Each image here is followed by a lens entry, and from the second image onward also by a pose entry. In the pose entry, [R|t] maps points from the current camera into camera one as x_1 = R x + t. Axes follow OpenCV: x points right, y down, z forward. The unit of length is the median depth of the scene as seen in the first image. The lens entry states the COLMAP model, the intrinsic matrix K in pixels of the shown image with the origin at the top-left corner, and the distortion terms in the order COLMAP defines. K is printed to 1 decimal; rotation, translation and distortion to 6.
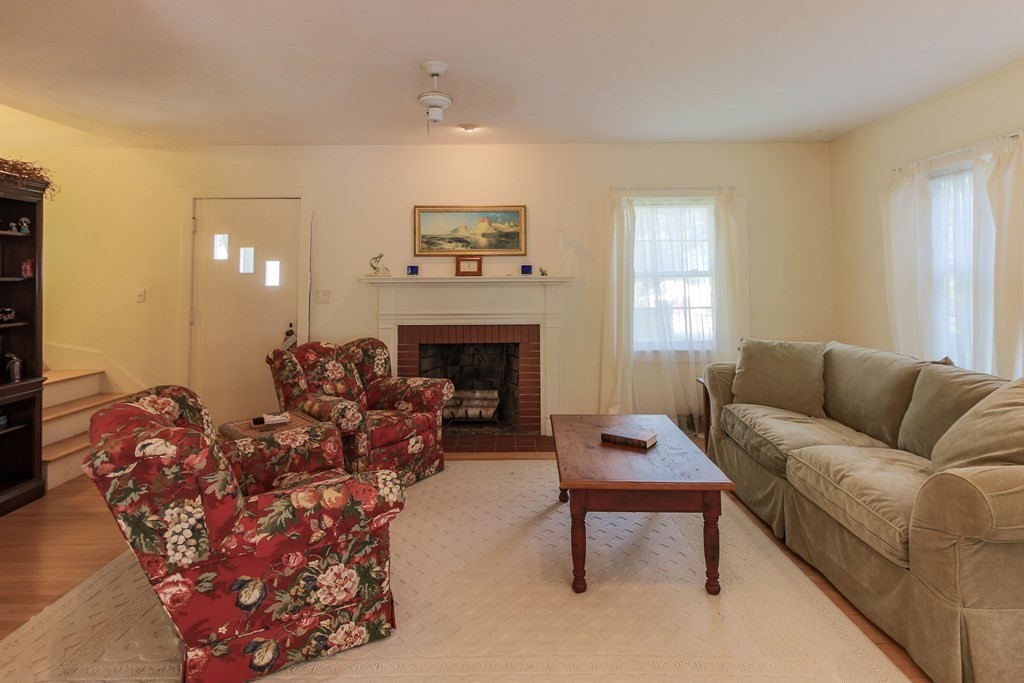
lens RADIAL K [[525.4, 0, 536.2], [0, 525.4, 256.5], [0, 0, 1]] dist [0.019334, -0.012805]
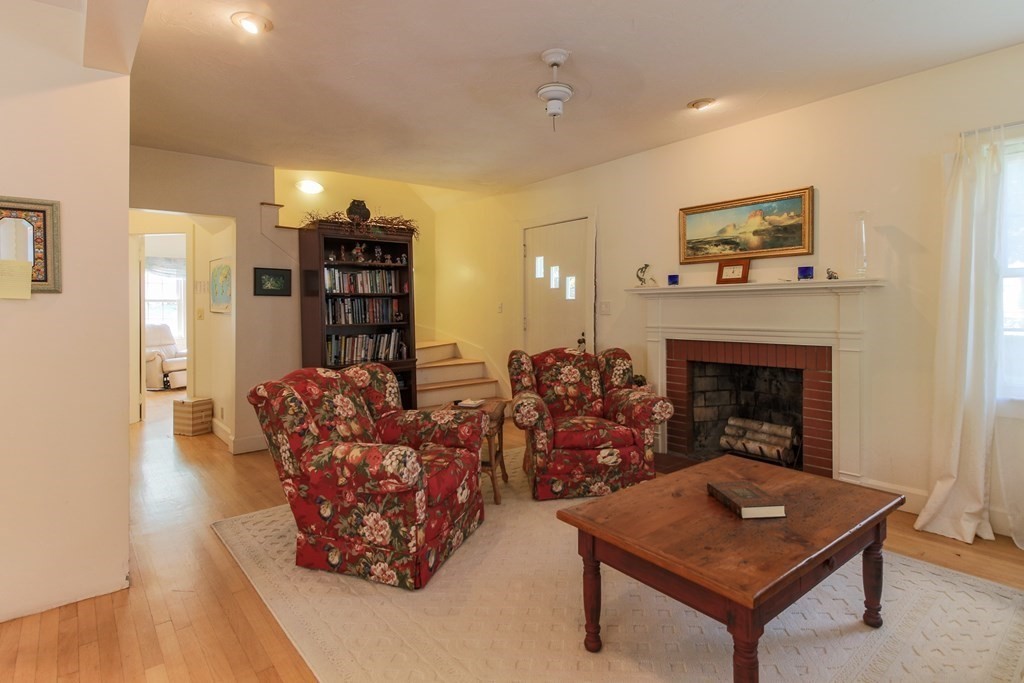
lens RADIAL K [[525.4, 0, 506.5], [0, 525.4, 313.4], [0, 0, 1]] dist [0.019334, -0.012805]
pose [[0.633987, 0.008606, -0.773296, 0.292054], [0.042821, 0.998013, 0.046214, 0.029839], [0.772158, -0.062413, 0.632358, 0.188328]]
